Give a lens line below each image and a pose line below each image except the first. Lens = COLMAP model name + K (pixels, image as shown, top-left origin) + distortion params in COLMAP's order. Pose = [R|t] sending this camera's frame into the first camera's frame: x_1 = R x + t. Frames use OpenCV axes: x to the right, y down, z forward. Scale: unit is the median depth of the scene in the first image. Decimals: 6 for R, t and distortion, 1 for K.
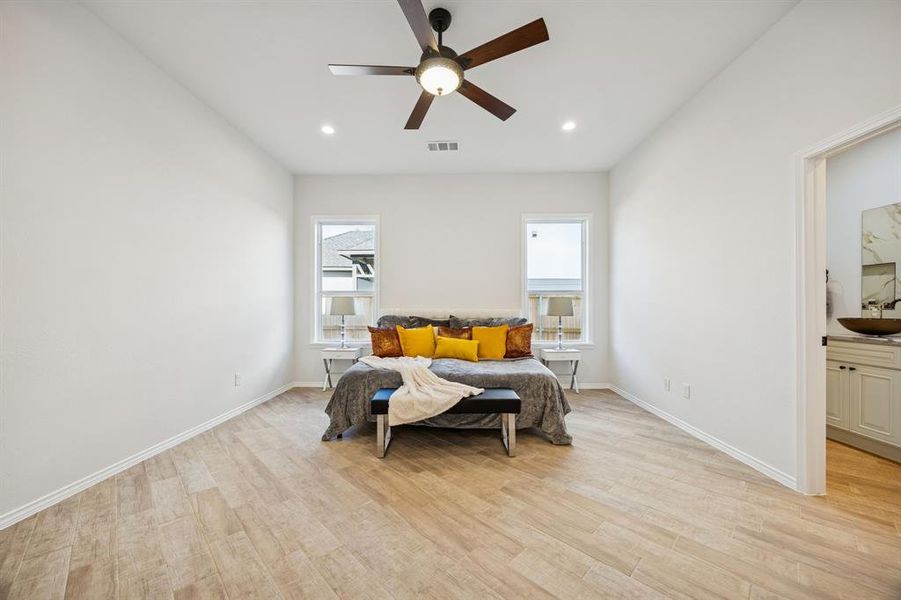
lens RADIAL K [[350.2, 0, 448.2], [0, 350.2, 307.7], [0, 0, 1]] dist [-0.001672, -0.000136]
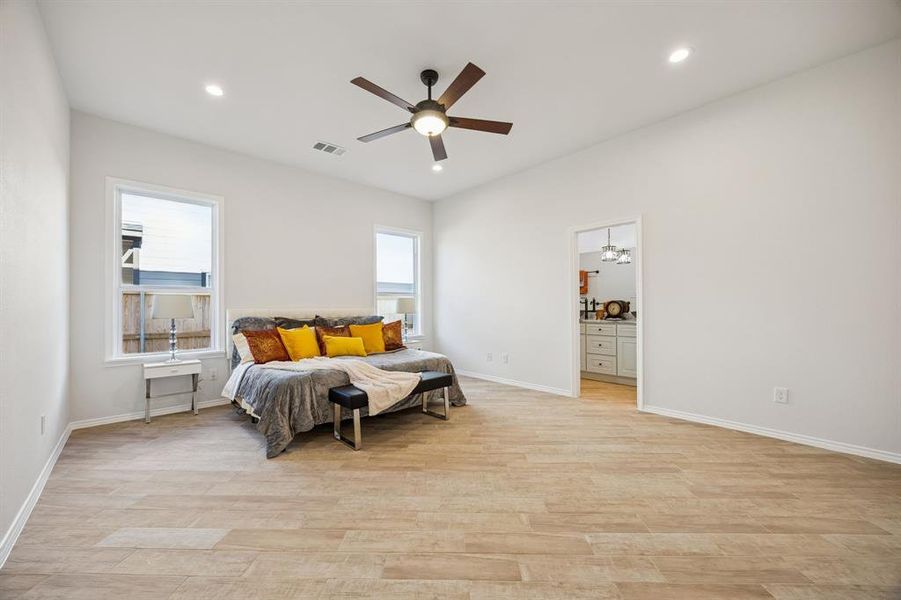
lens RADIAL K [[350.2, 0, 448.2], [0, 350.2, 307.7], [0, 0, 1]] dist [-0.001672, -0.000136]
pose [[0.710746, -0.009501, 0.703385, -0.627836], [0.008742, 0.999951, 0.004674, -0.001791], [-0.703395, 0.002827, 0.710794, 0.048763]]
